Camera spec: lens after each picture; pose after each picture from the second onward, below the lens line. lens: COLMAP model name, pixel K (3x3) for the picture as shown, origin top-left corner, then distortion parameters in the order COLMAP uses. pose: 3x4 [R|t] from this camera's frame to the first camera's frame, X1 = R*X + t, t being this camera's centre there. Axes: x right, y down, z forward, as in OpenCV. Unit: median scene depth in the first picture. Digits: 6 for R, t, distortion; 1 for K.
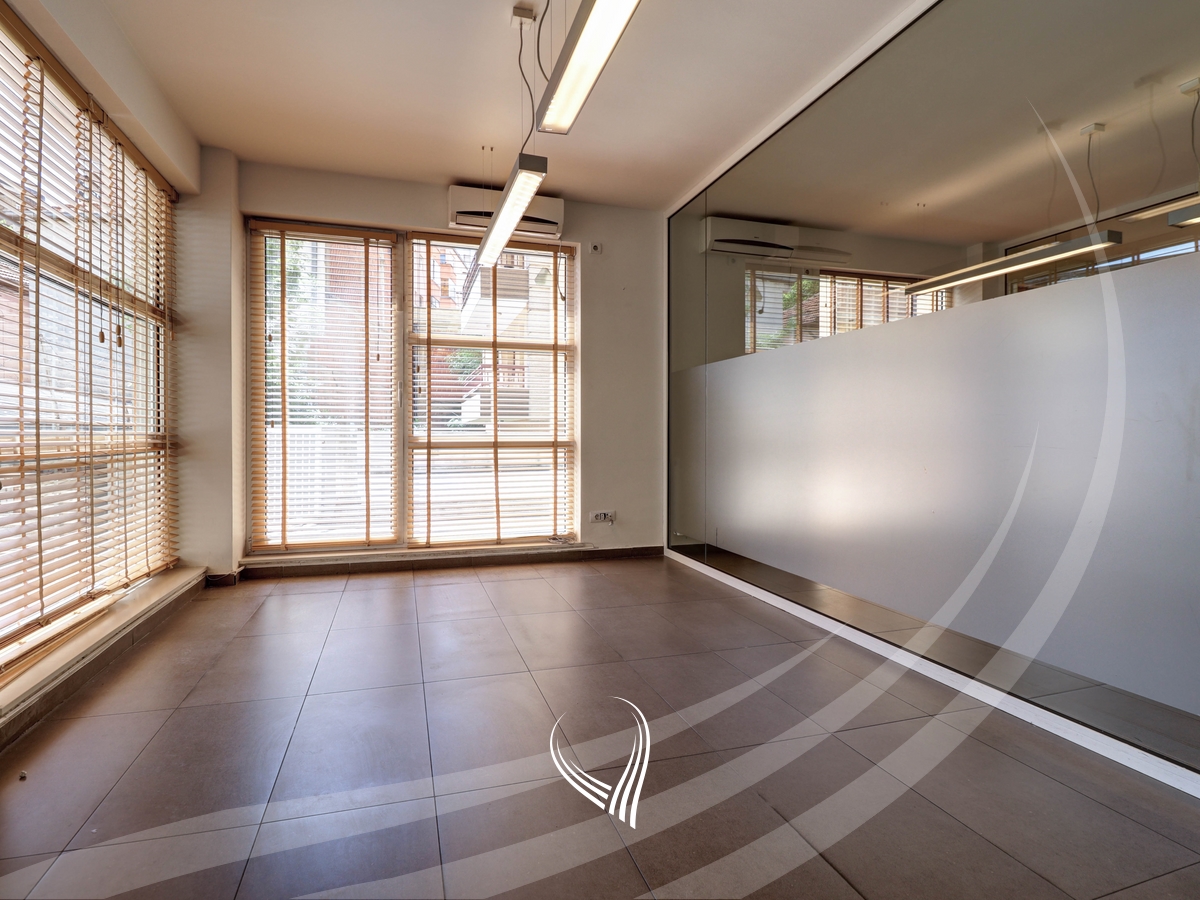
lens RADIAL K [[638.5, 0, 615.5], [0, 638.5, 446.3], [0, 0, 1]] dist [0.028628, -0.001003]
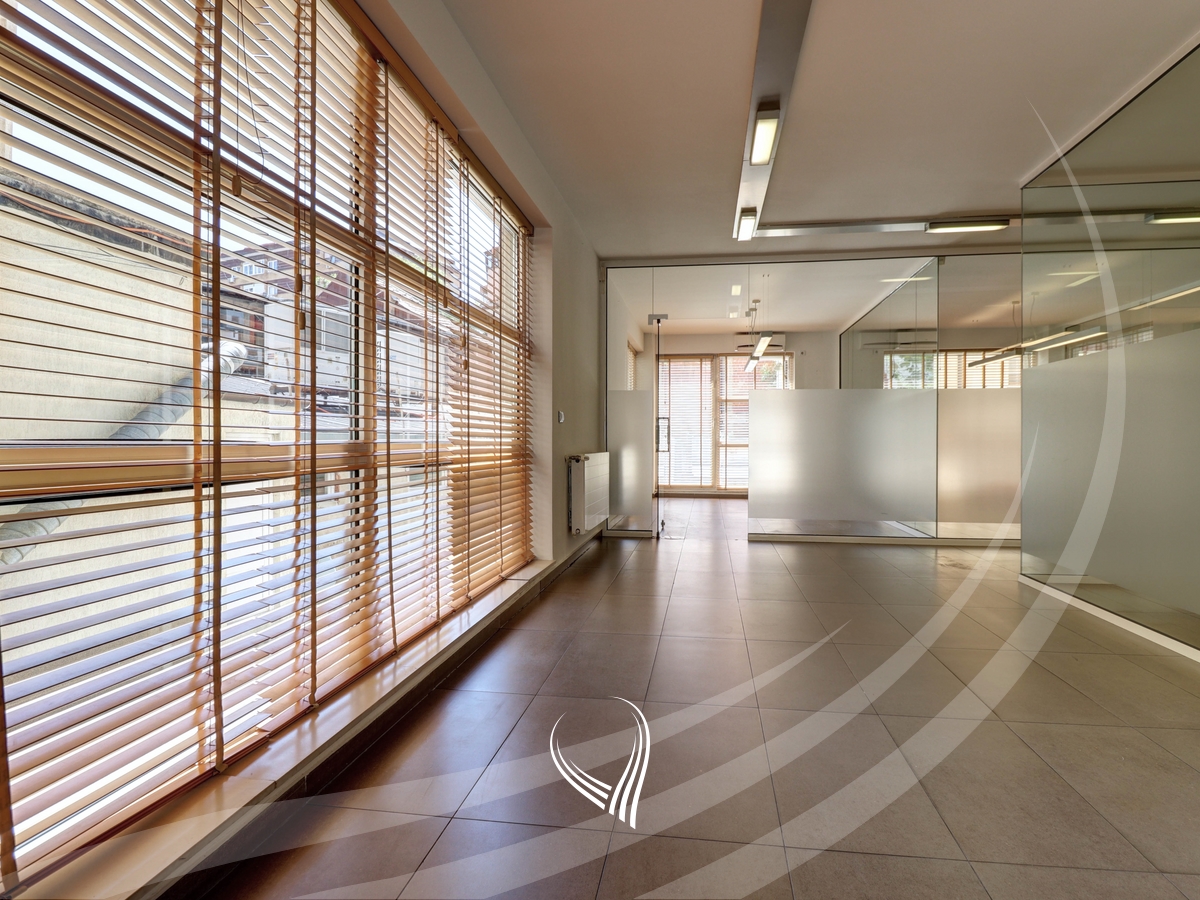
lens RADIAL K [[638.5, 0, 615.5], [0, 638.5, 446.3], [0, 0, 1]] dist [0.028628, -0.001003]
pose [[0.884410, 0.000799, -0.466711, 0.355277], [-0.004023, 0.999974, -0.005911, 0.014322], [0.466694, 0.007105, 0.884390, -1.006826]]
